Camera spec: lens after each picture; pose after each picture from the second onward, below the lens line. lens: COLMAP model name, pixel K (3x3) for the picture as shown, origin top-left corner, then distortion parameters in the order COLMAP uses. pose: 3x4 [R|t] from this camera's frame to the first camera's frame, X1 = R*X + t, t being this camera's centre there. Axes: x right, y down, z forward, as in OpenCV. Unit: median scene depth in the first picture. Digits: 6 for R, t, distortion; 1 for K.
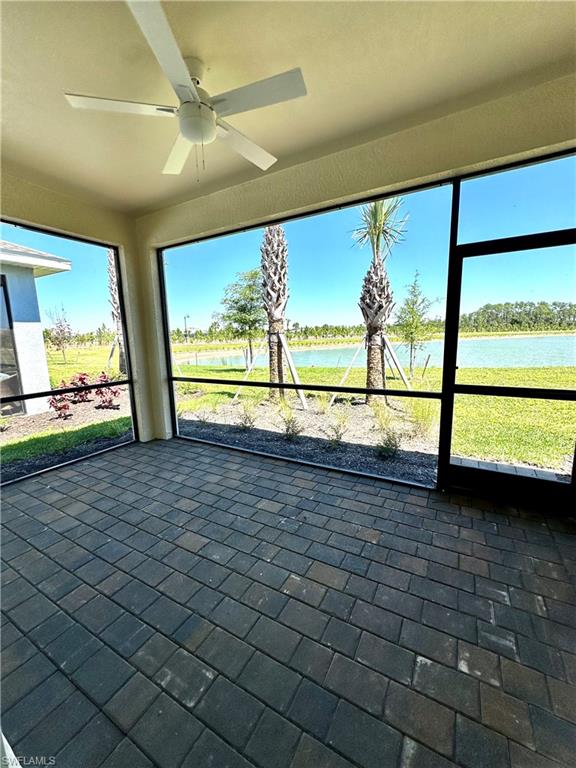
lens RADIAL K [[307.4, 0, 288.0], [0, 307.4, 384.0], [0, 0, 1]] dist [-0.002325, 0.000784]
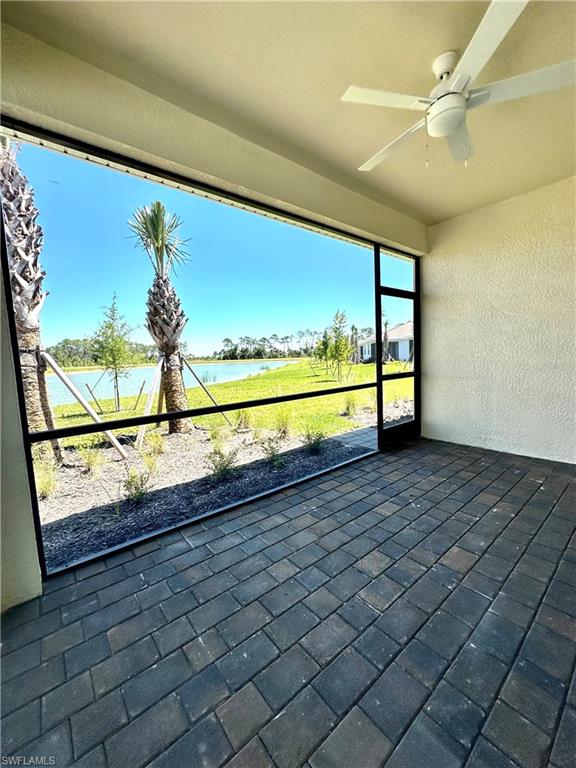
lens RADIAL K [[307.4, 0, 288.0], [0, 307.4, 384.0], [0, 0, 1]] dist [-0.002325, 0.000784]
pose [[0.362826, -0.072907, 0.929001, -0.620889], [0.177622, 0.984067, 0.007858, -0.030088], [-0.914772, 0.162160, 0.369995, 0.517771]]
